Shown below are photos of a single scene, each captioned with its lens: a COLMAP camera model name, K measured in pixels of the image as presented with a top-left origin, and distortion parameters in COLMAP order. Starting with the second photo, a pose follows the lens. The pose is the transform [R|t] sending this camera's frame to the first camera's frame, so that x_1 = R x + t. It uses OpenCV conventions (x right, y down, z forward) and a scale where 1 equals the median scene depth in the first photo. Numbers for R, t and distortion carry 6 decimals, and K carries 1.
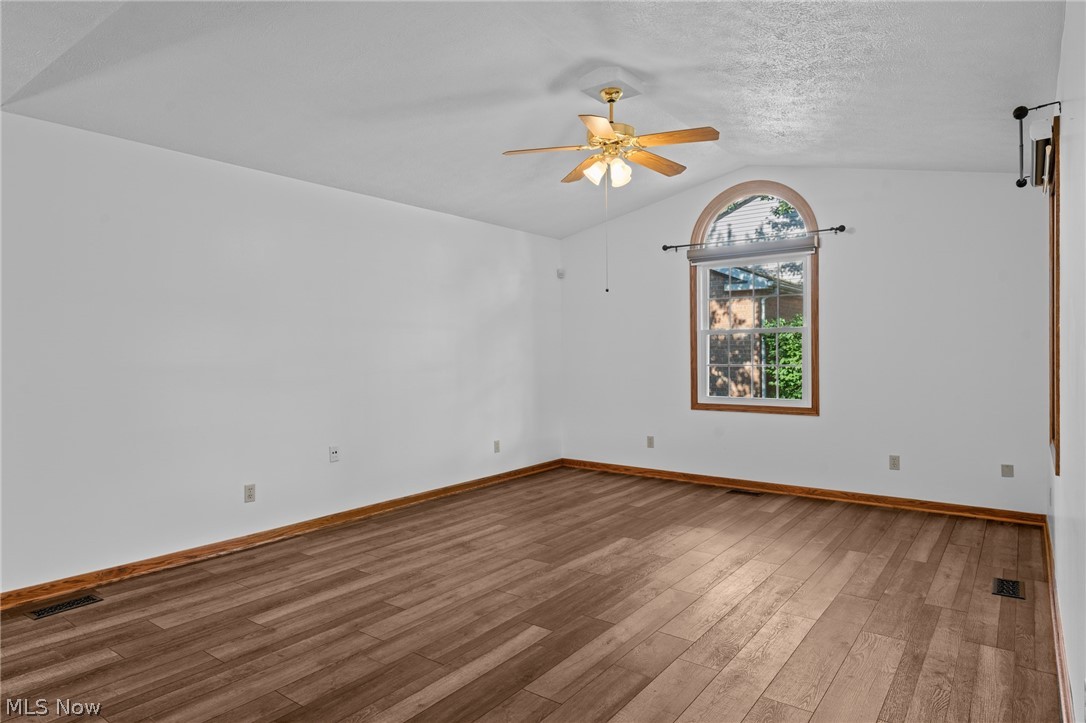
lens RADIAL K [[638.6, 0, 543.0], [0, 638.6, 361.5], [0, 0, 1]] dist [0.005130, 0.000460]
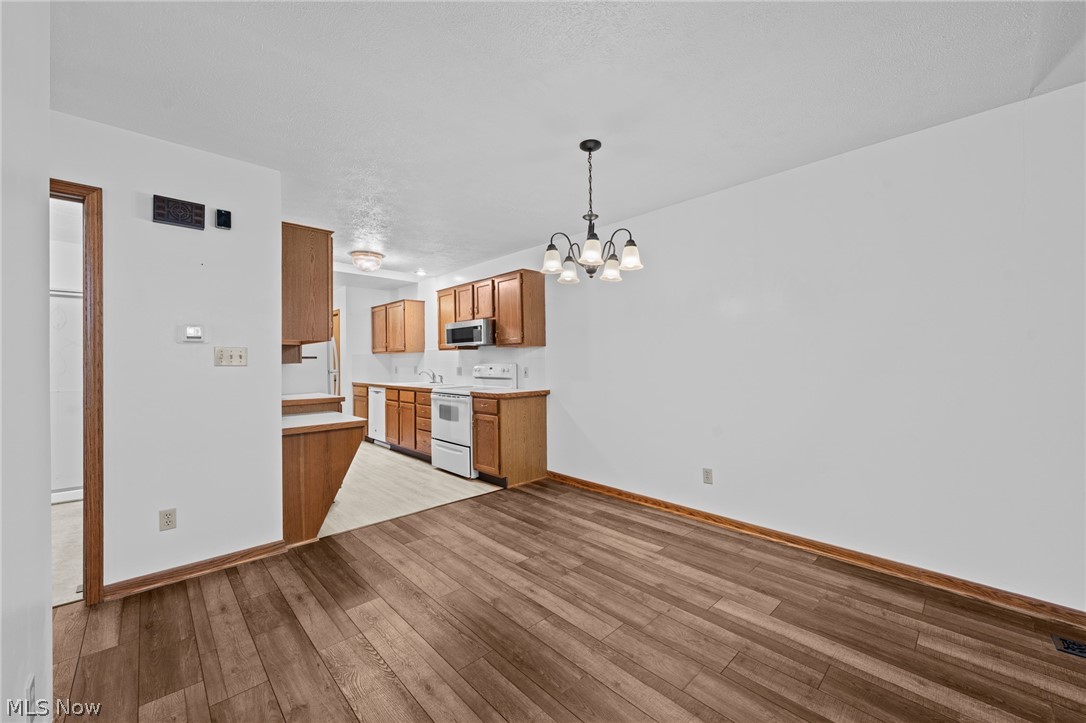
lens RADIAL K [[418.2, 0, 540.4], [0, 418.2, 360.9], [0, 0, 1]] dist [-0.000979, 0.000054]
pose [[-0.168603, 0.007134, -0.985658, -0.073906], [-0.001415, 0.999971, 0.007480, 0.000008], [0.985683, 0.002656, -0.168588, 0.272477]]
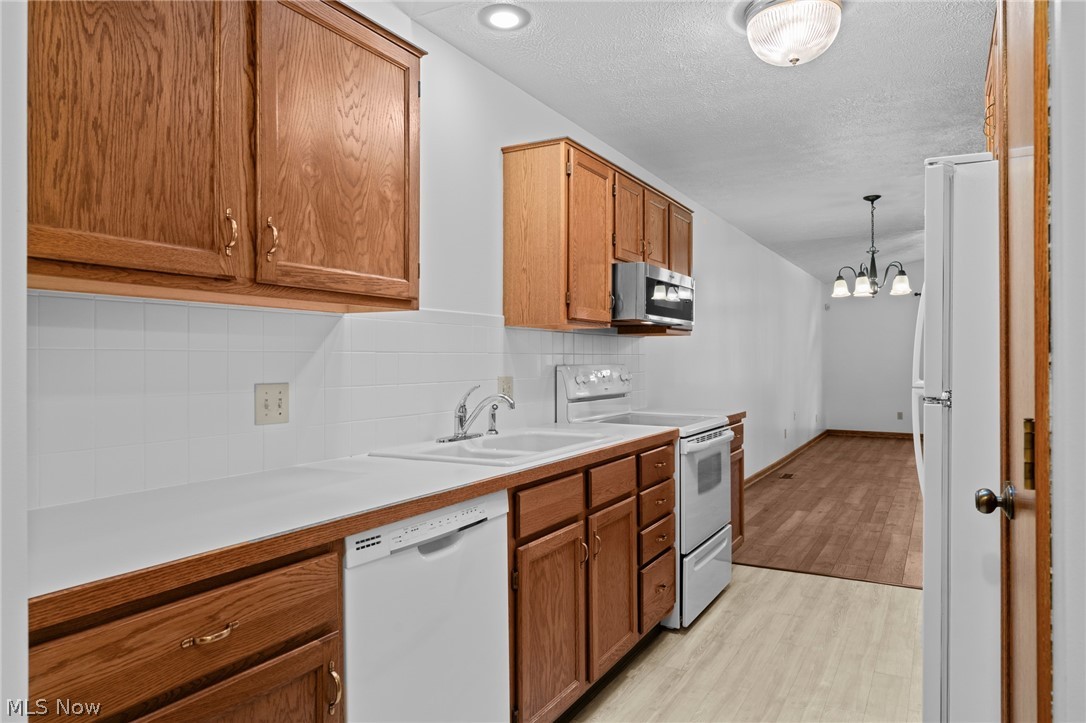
lens RADIAL K [[700.6, 0, 543.0], [0, 700.6, 361.5], [0, 0, 1]] dist [0.005064, 0.000463]
pose [[0.991981, 0.003014, 0.126349, -1.357179], [-0.001493, 0.999925, -0.012134, 0.022444], [-0.126376, 0.011848, 0.991912, -0.896794]]
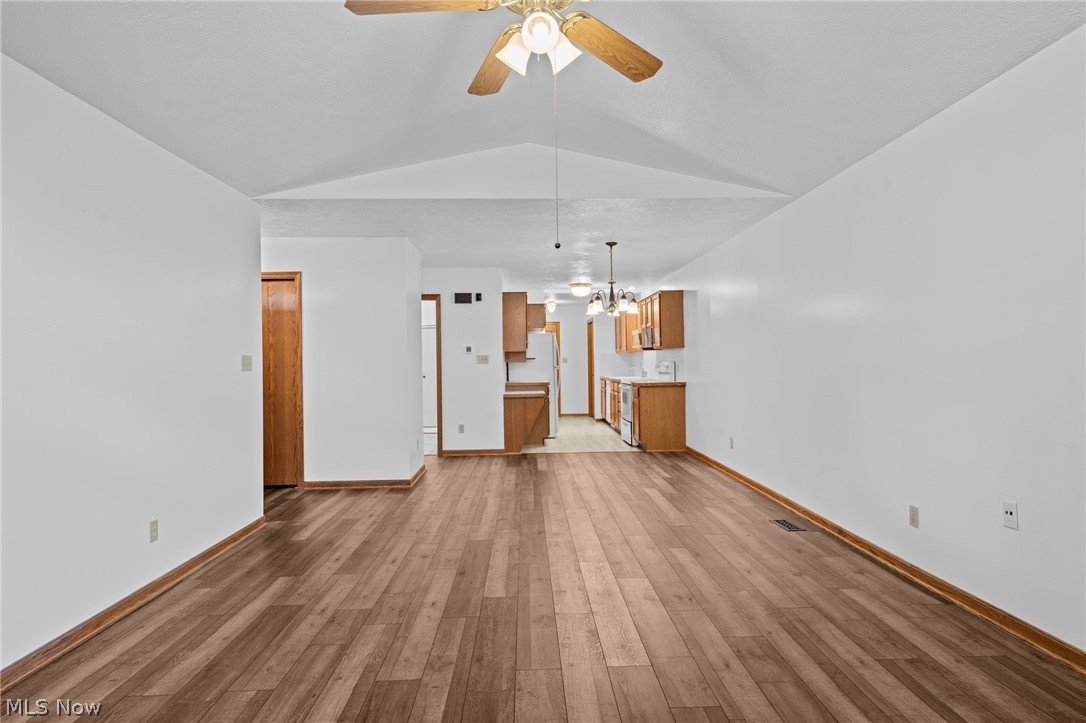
lens RADIAL K [[583.9, 0, 543.0], [0, 583.9, 361.5], [0, 0, 1]] dist [0.002848, 0.000715]
pose [[-0.780328, 0.018727, -0.625090, 0.388085], [0.013484, 0.999823, 0.013121, -0.015081], [0.625225, 0.001810, -0.780442, 1.245043]]
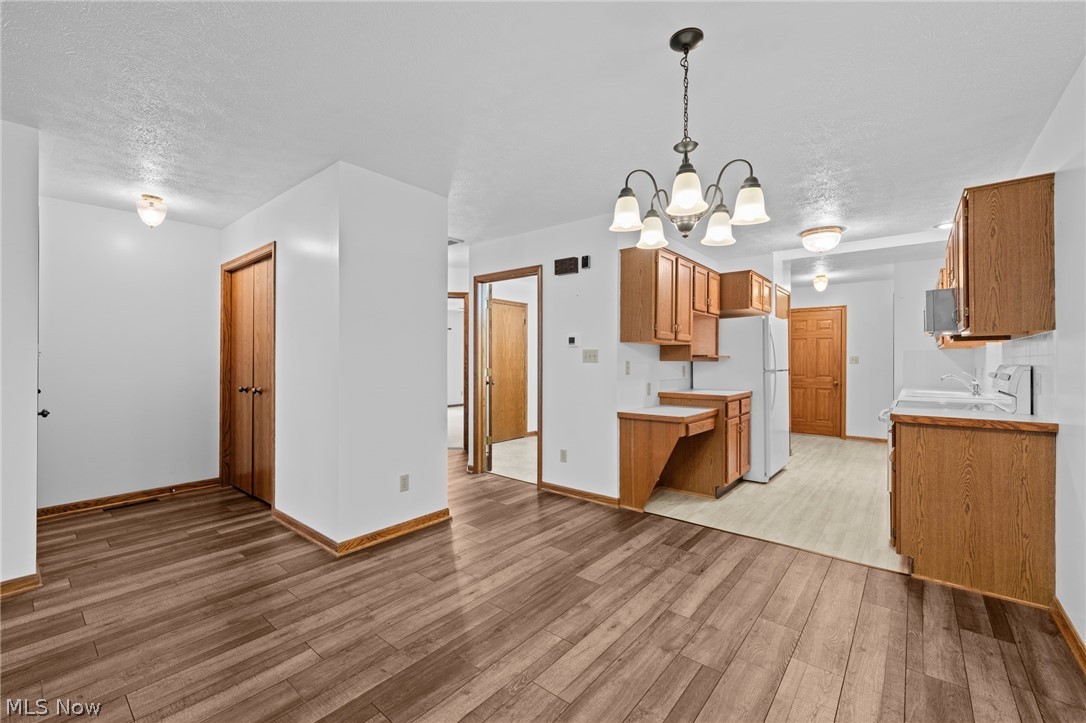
lens RADIAL K [[446.7, 0, 543.0], [0, 446.7, 361.5], [0, 0, 1]] dist [-0.000282, -0.000448]
pose [[-0.998729, 0.005212, 0.050128, -0.523406], [0.005805, 0.999915, 0.011707, -0.000987], [-0.050063, 0.011984, -0.998674, 0.647162]]
